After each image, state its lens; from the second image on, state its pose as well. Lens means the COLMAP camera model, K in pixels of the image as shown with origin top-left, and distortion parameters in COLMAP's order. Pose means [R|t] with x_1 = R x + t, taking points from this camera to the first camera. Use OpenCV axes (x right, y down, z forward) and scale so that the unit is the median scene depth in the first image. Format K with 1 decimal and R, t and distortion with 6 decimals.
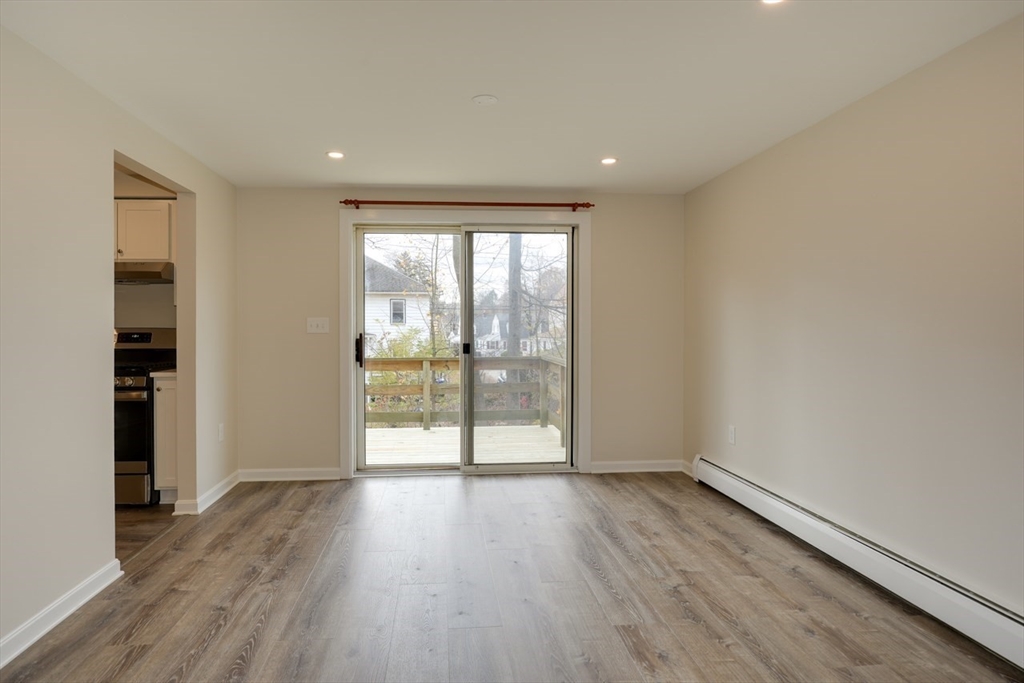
lens RADIAL K [[587.2, 0, 500.2], [0, 587.2, 332.9], [0, 0, 1]] dist [-0.017497, 0.001216]
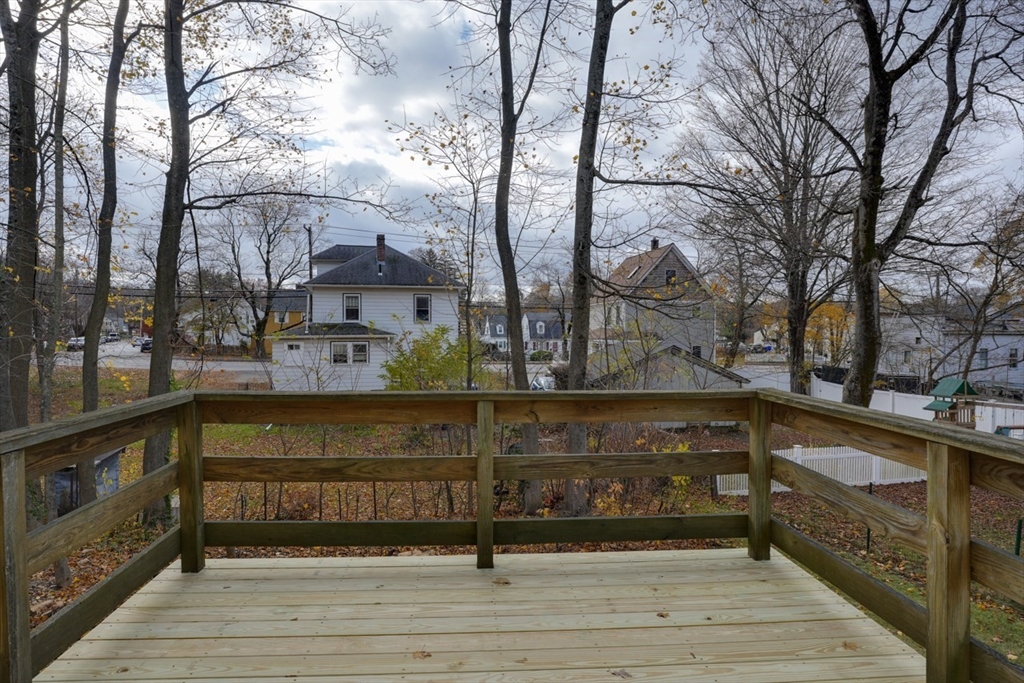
lens RADIAL K [[587.2, 0, 500.2], [0, 587.2, 332.9], [0, 0, 1]] dist [-0.017497, 0.001216]
pose [[0.999108, 0.002597, -0.042143, -0.041379], [-0.002573, 0.999996, 0.000631, -0.000292], [0.042145, -0.000522, 0.999111, 0.247952]]
